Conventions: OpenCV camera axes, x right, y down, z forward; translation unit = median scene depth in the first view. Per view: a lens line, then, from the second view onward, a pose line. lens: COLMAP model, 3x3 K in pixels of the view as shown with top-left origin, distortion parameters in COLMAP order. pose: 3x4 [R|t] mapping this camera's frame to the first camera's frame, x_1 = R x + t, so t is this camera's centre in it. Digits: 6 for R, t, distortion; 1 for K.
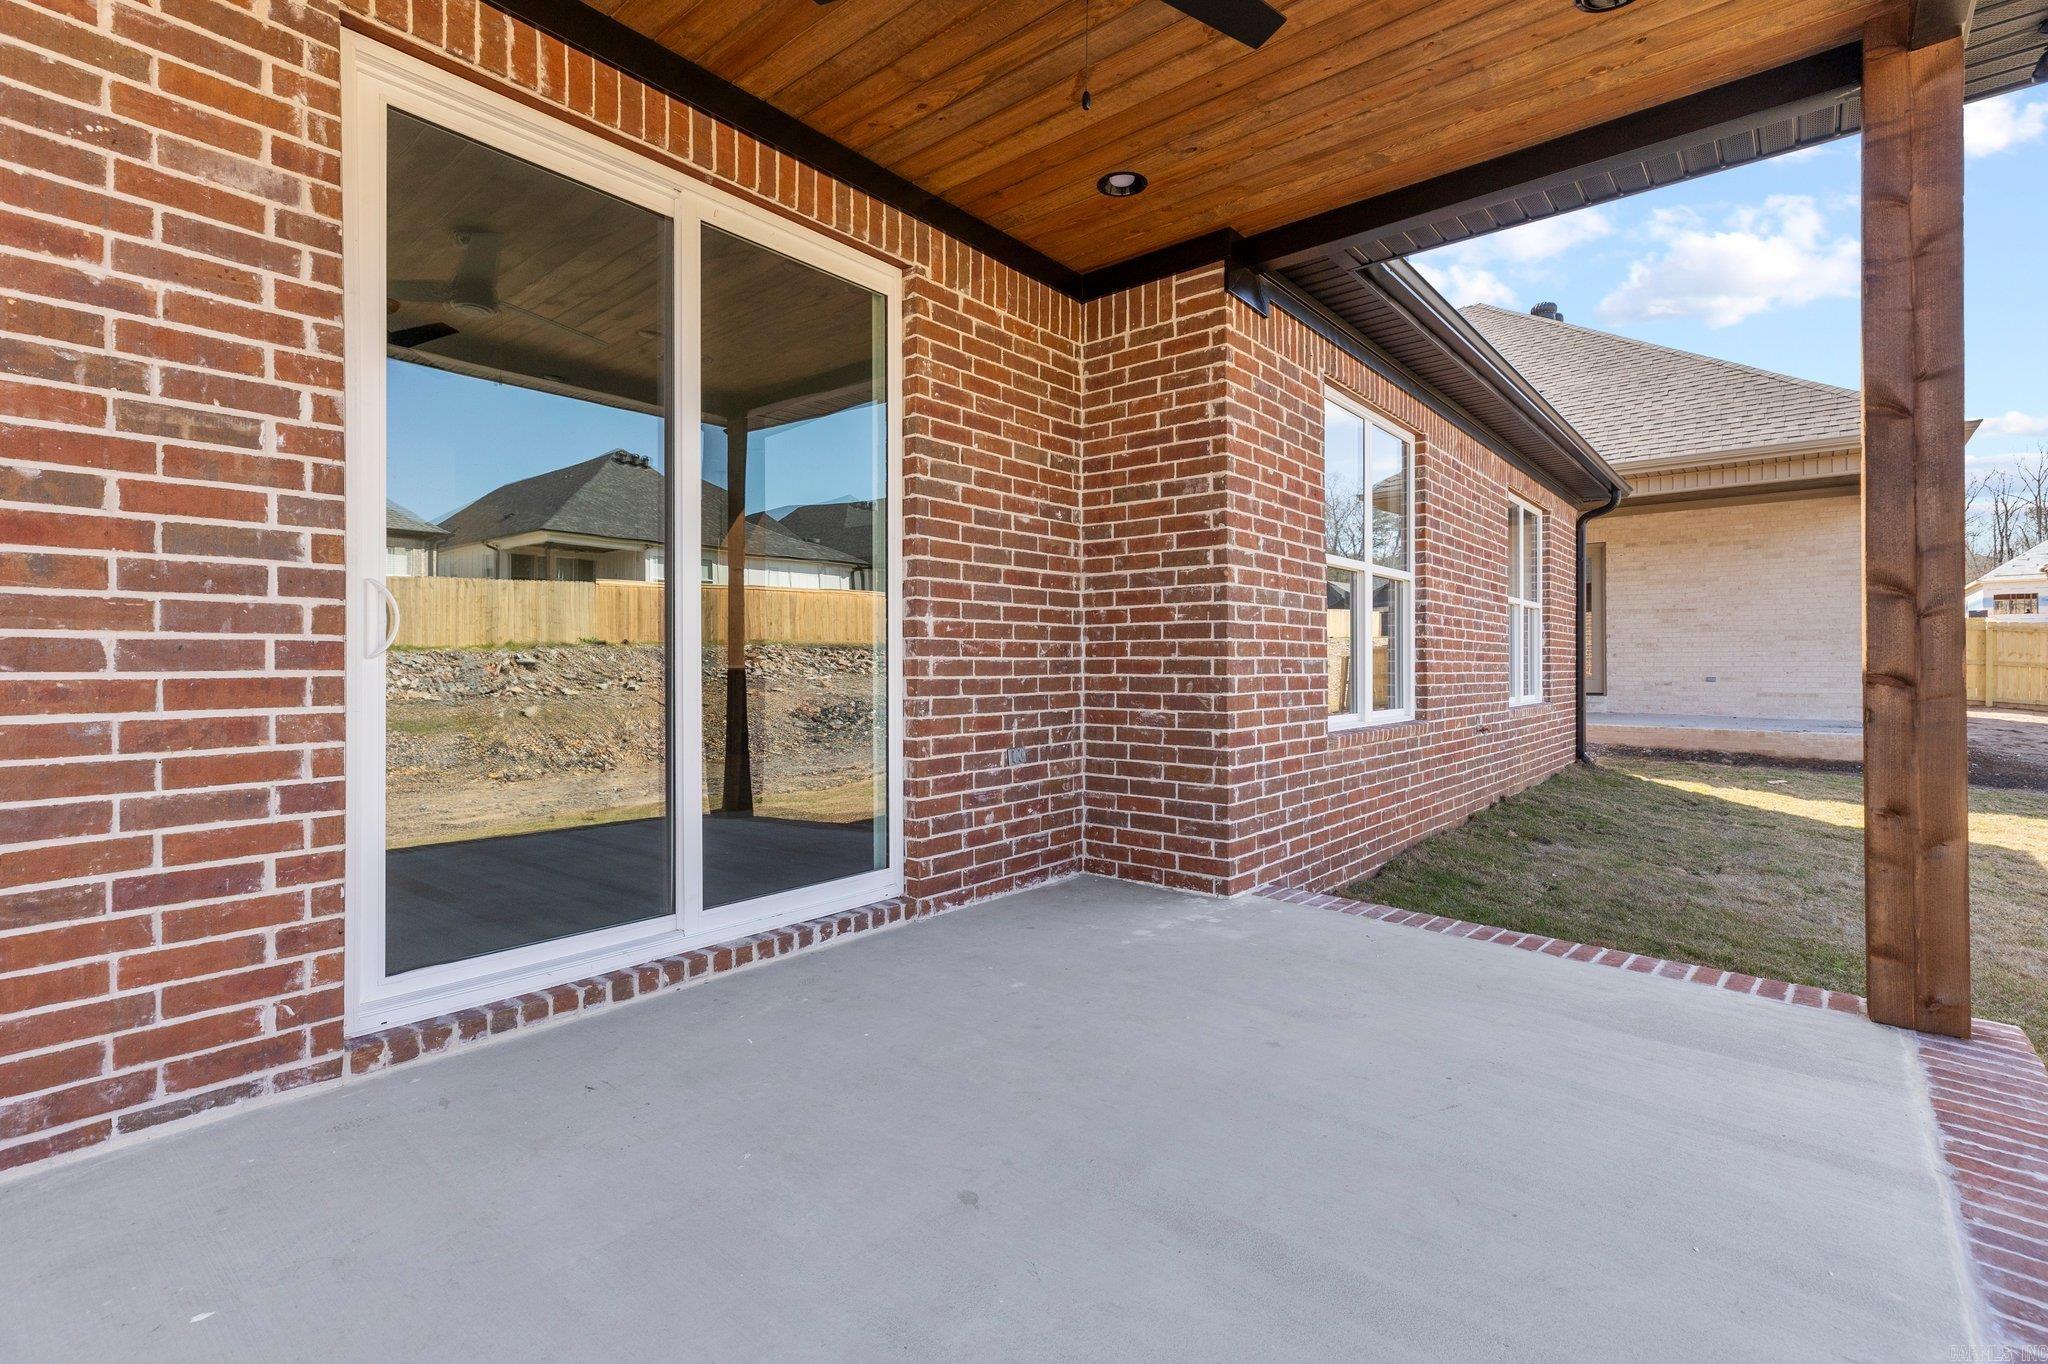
lens RADIAL K [[942.8, 0, 1025.1], [0, 942.8, 666.5], [0, 0, 1]] dist [0.005452, -0.000158]
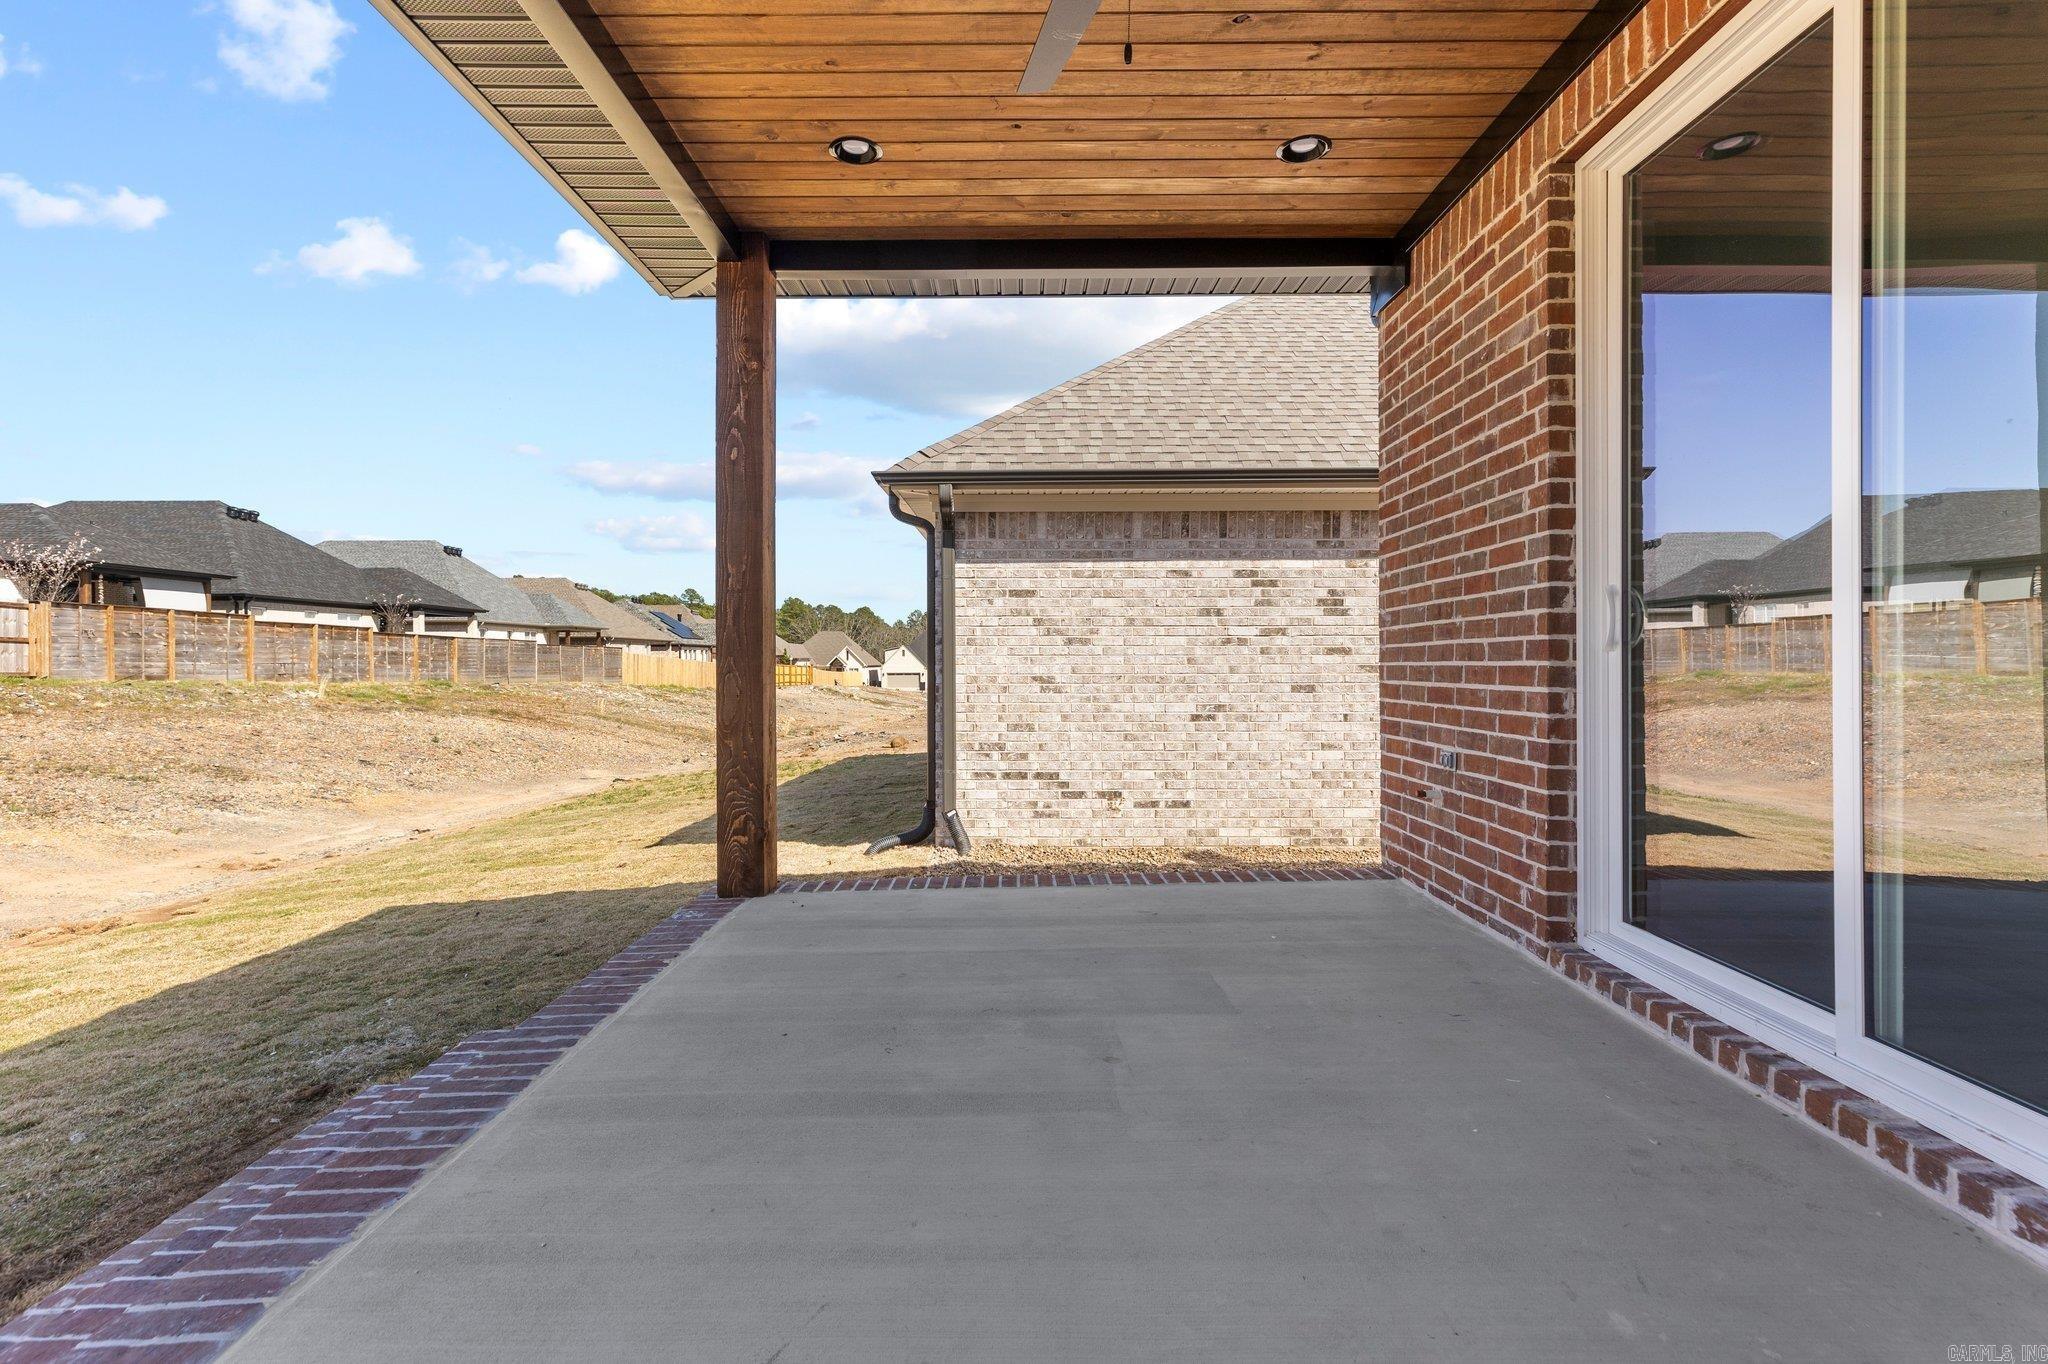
lens RADIAL K [[942.8, 0, 1025.1], [0, 942.8, 666.5], [0, 0, 1]] dist [0.005452, -0.000158]
pose [[-0.773433, 0.006616, -0.633843, 0.555475], [0.005724, 0.999978, 0.003453, 0.003831], [0.633852, -0.000958, -0.773454, 1.251443]]
